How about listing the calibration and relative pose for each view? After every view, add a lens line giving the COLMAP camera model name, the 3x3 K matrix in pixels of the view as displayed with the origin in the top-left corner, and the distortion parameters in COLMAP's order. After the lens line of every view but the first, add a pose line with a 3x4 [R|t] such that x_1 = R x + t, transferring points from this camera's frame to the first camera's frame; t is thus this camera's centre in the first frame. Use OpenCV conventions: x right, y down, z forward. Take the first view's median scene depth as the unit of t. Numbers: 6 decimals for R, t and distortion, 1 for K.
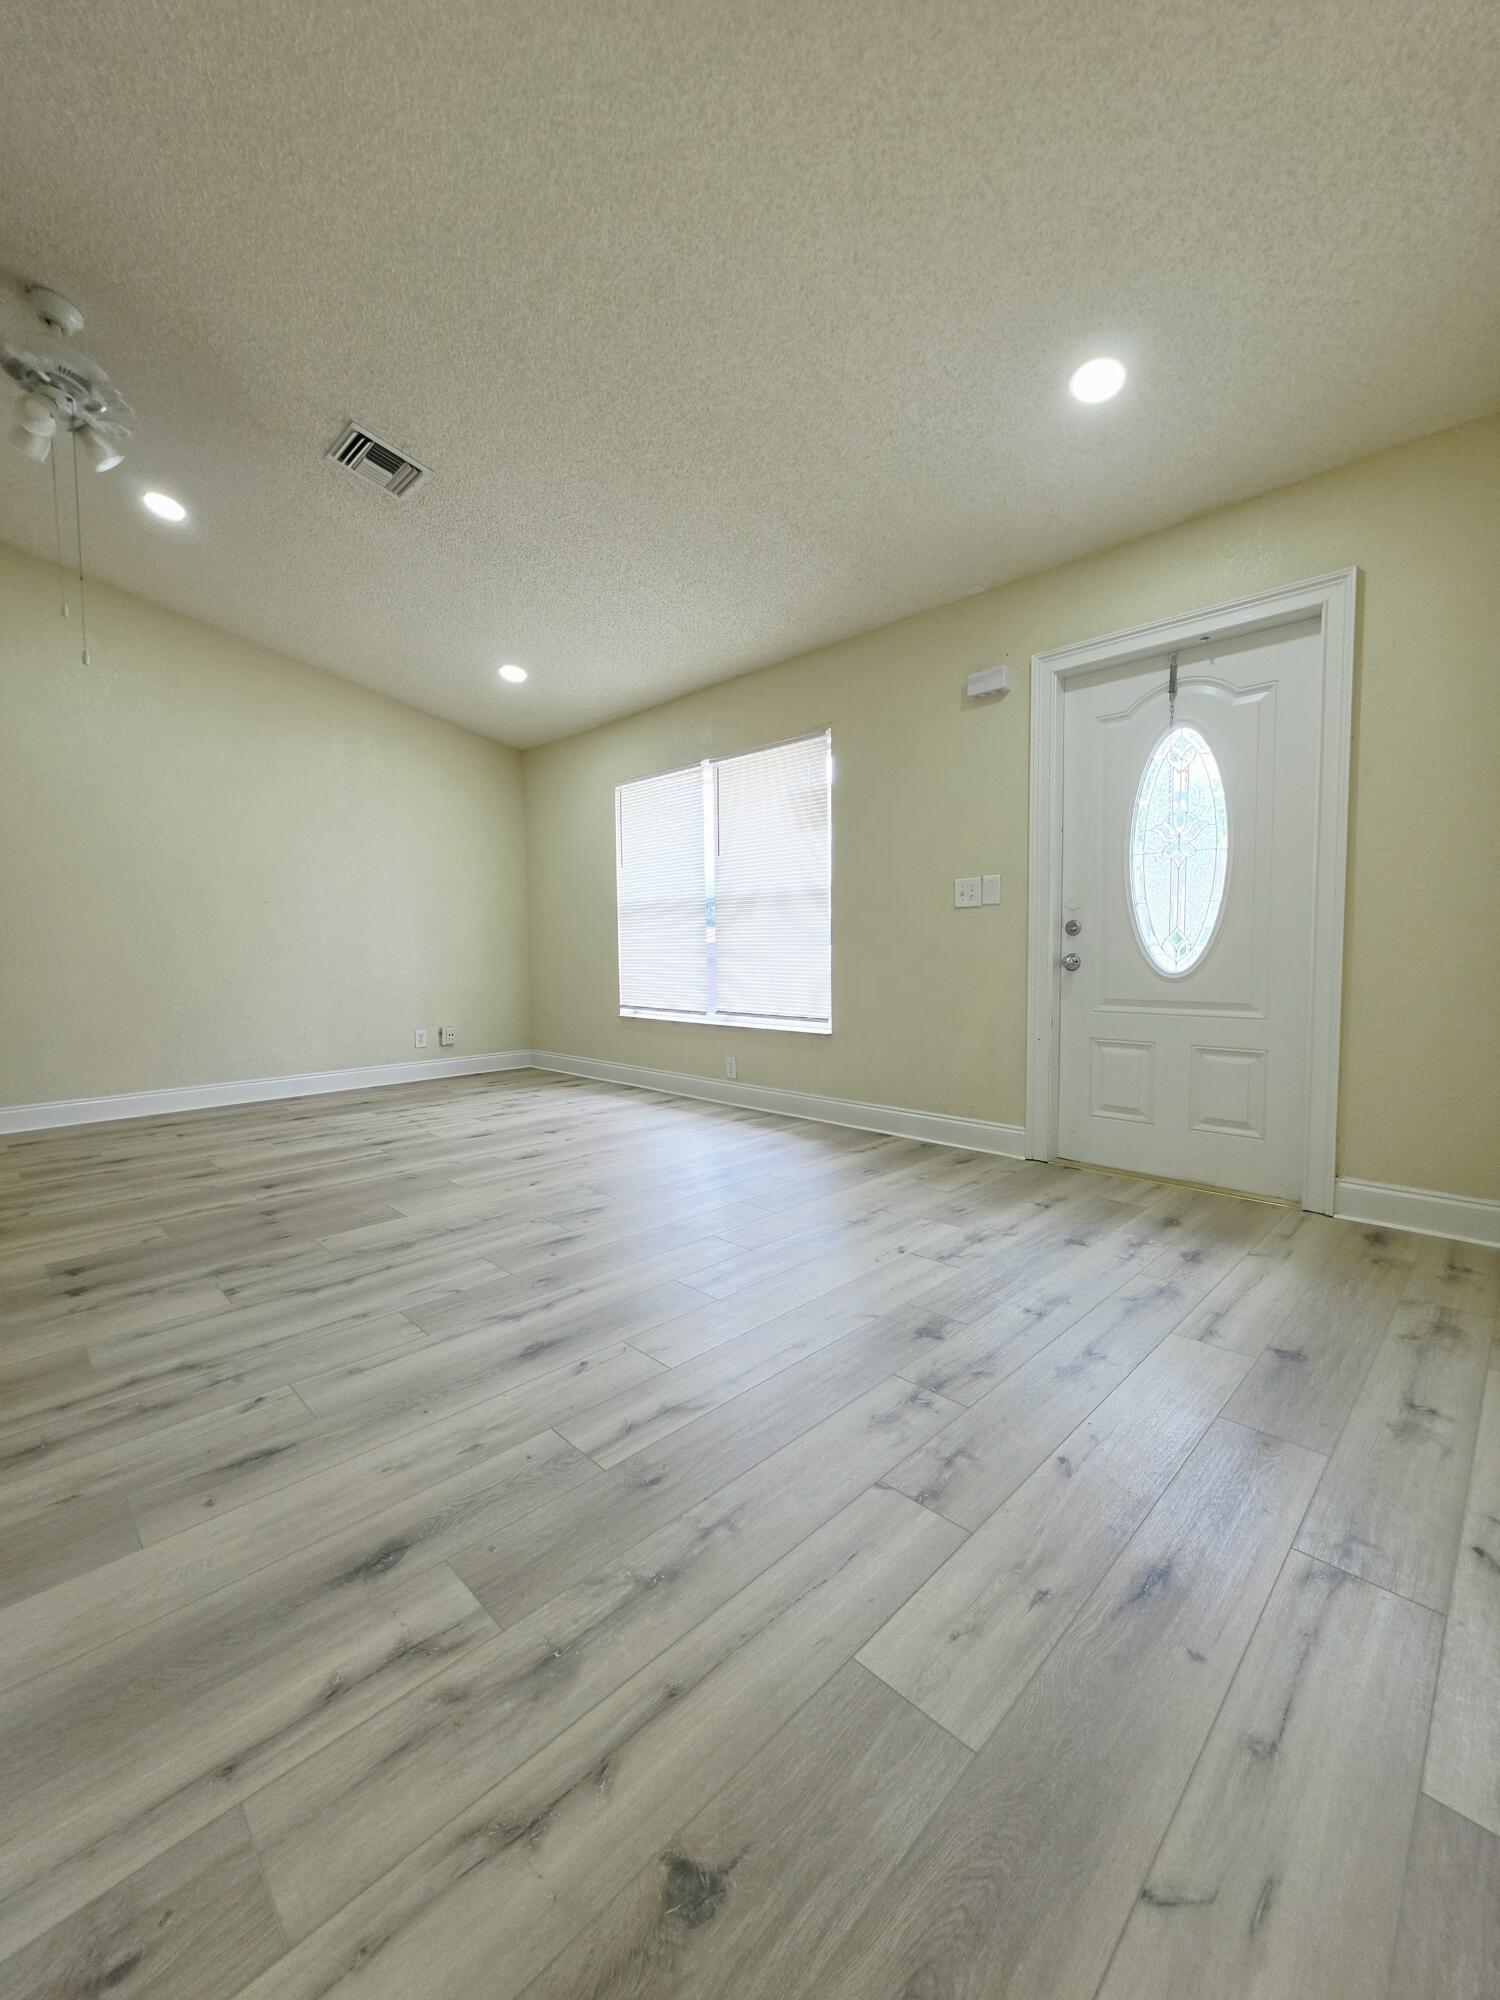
lens RADIAL K [[805.7, 0, 750.9], [0, 805.7, 1001.7], [0, 0, 1]] dist [-0.002283, 0.000558]
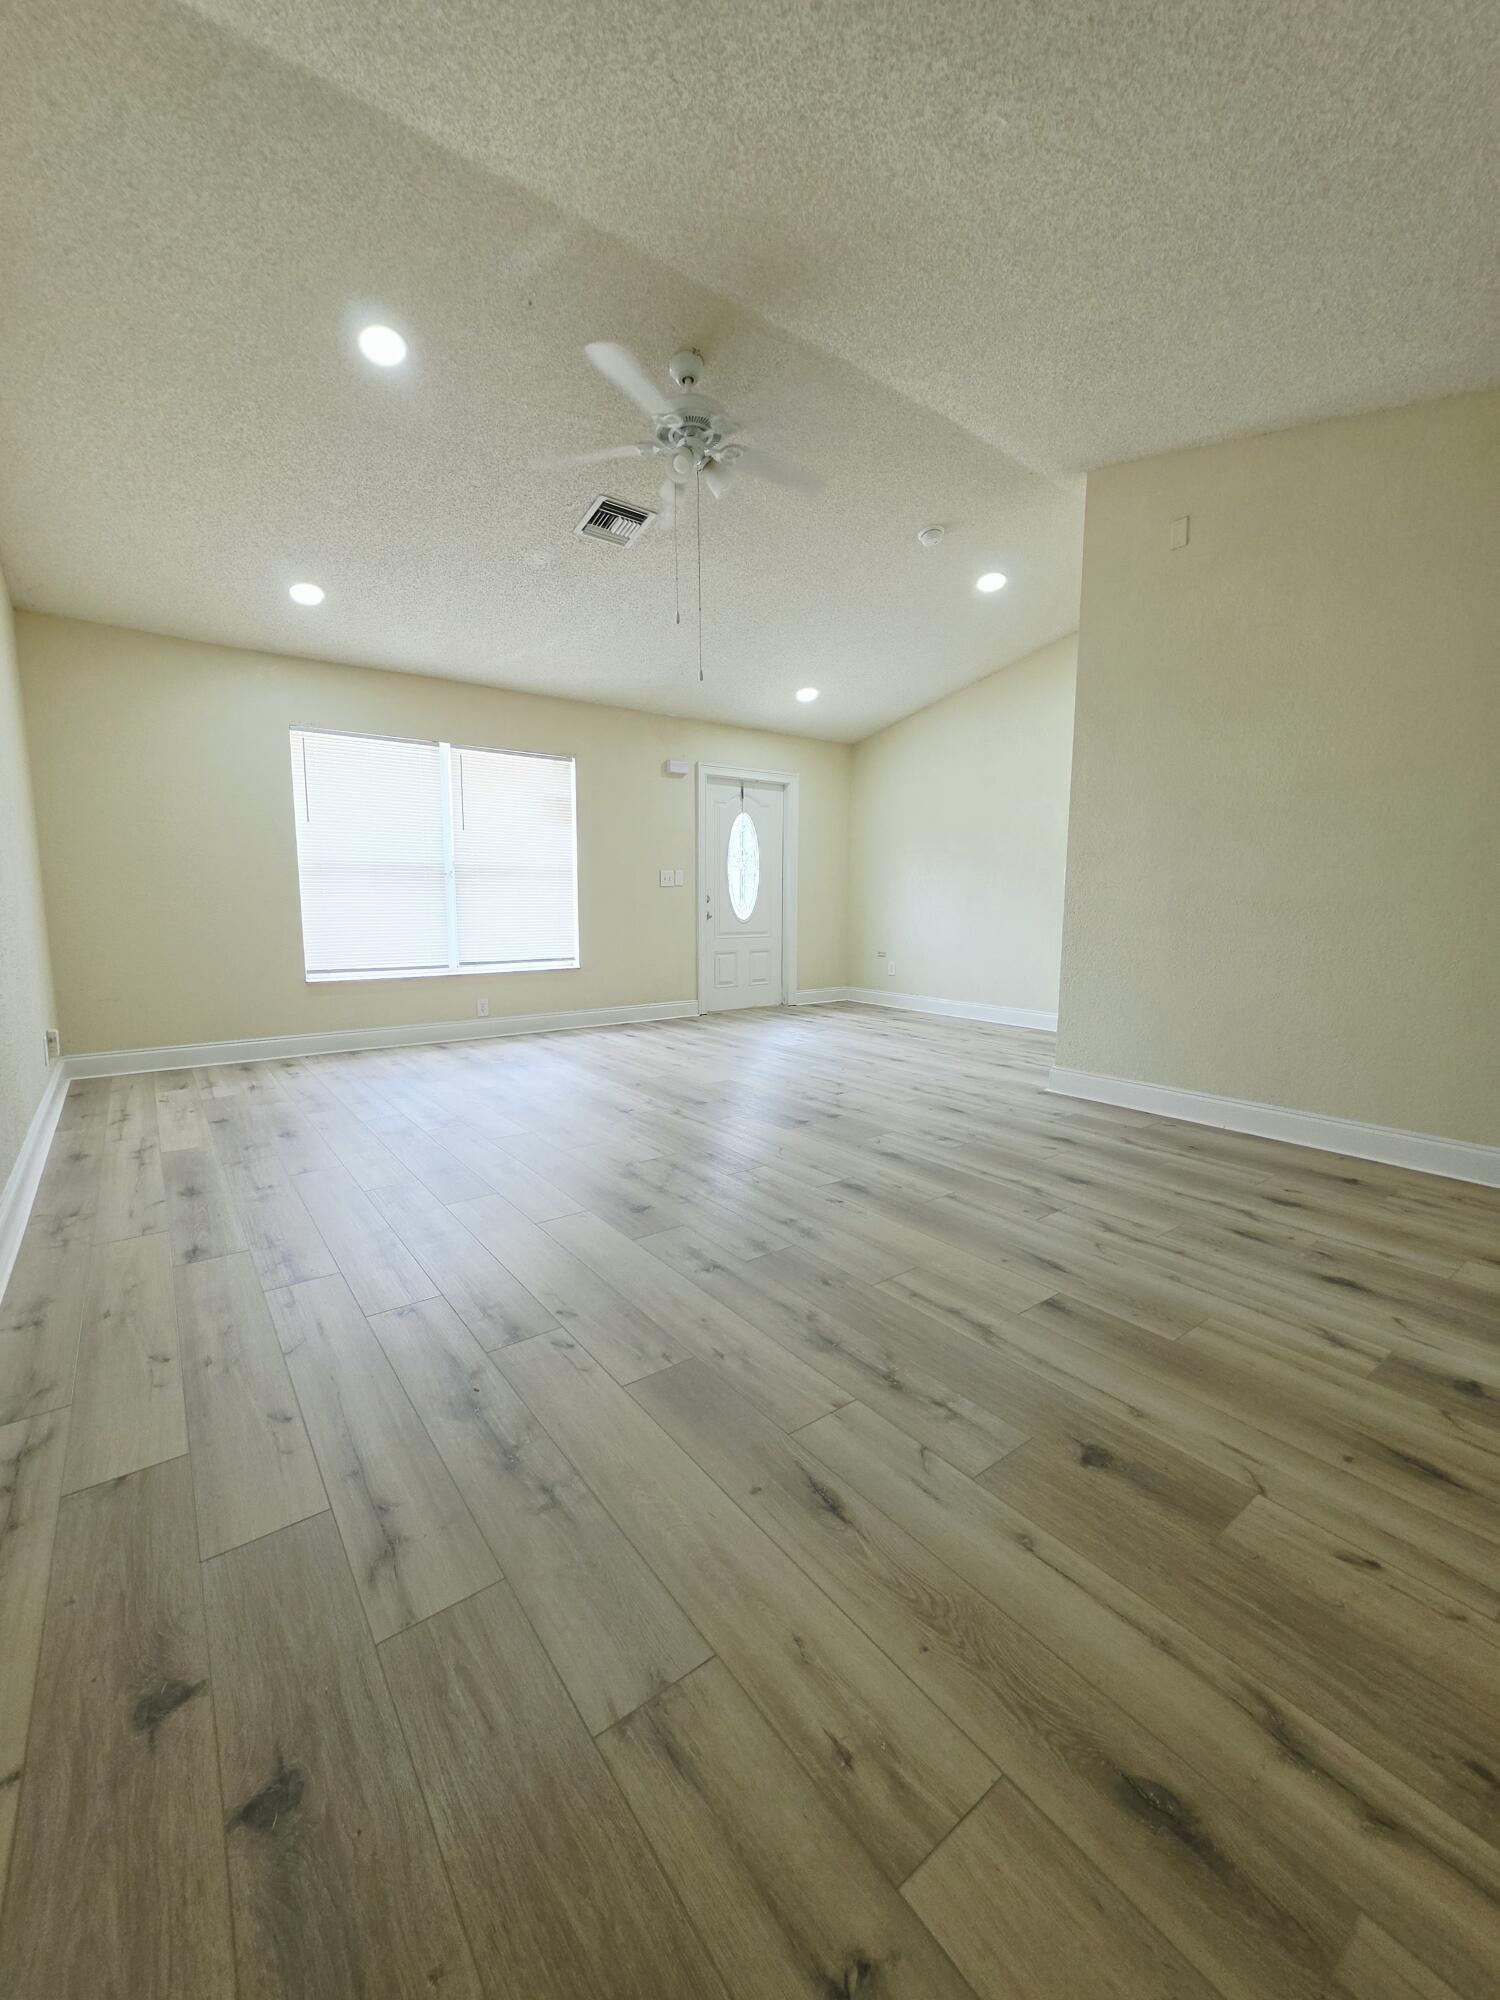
lens RADIAL K [[805.7, 0, 750.9], [0, 805.7, 1001.7], [0, 0, 1]] dist [-0.002283, 0.000558]
pose [[0.135896, -0.114821, 0.984047, -1.867613], [0.063567, 0.992225, 0.106997, -0.050523], [-0.988682, 0.048013, 0.142138, 0.691169]]
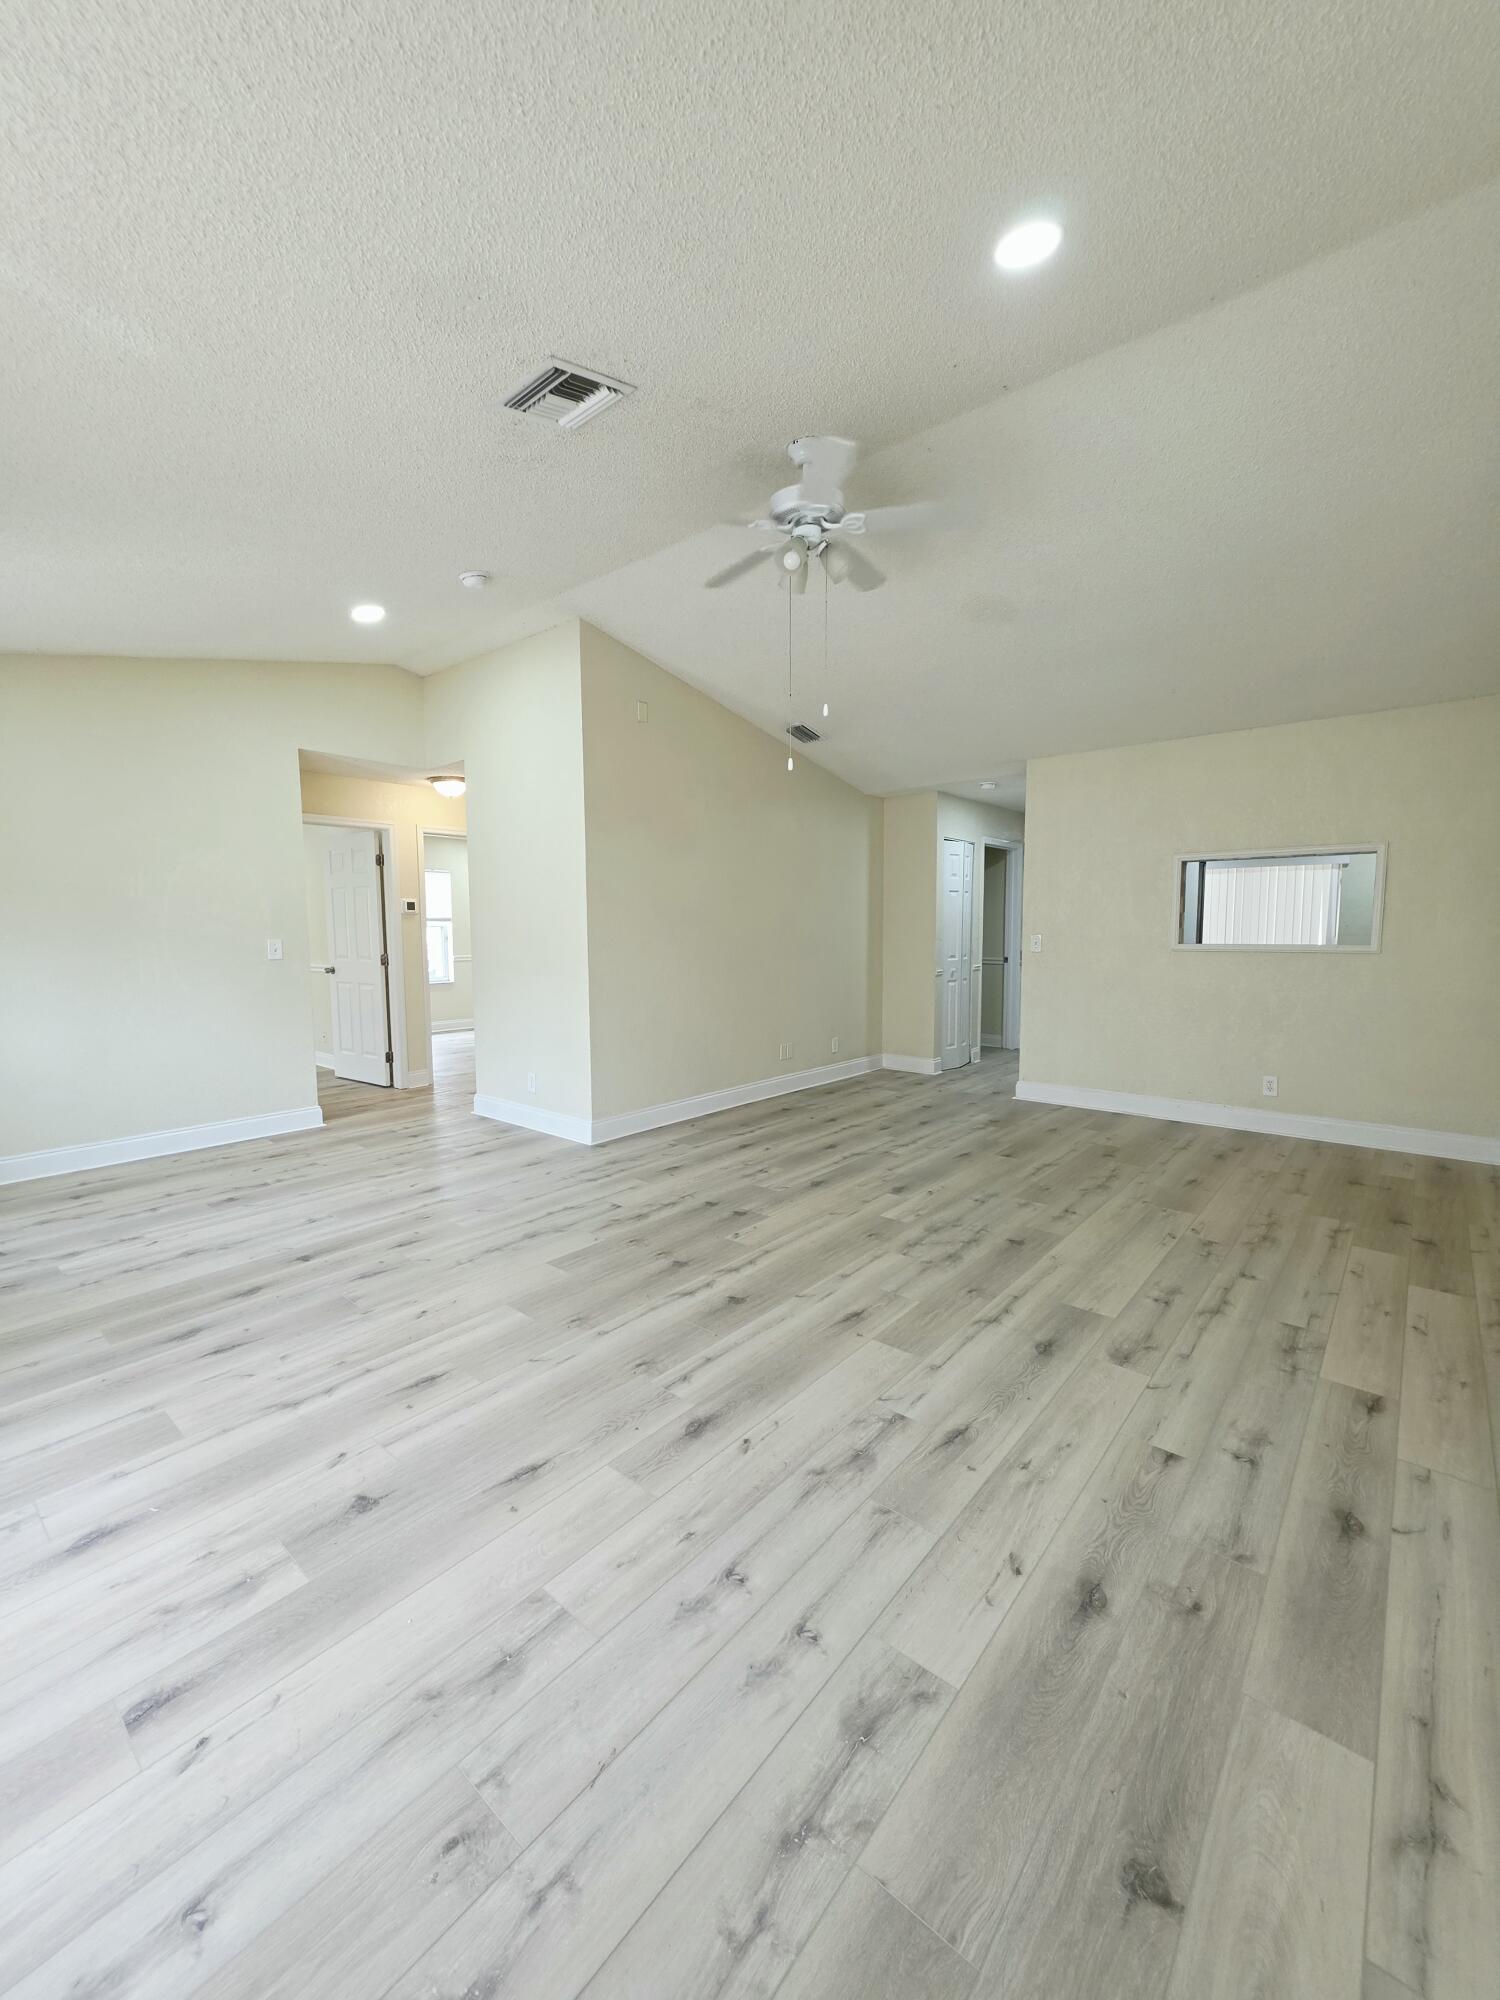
lens RADIAL K [[805.7, 0, 750.9], [0, 805.7, 1001.7], [0, 0, 1]] dist [-0.002283, 0.000558]
pose [[-0.996099, 0.028684, -0.083454, -0.595018], [0.014670, 0.986364, 0.163922, -0.250143], [0.087018, 0.162058, -0.982937, 1.949773]]
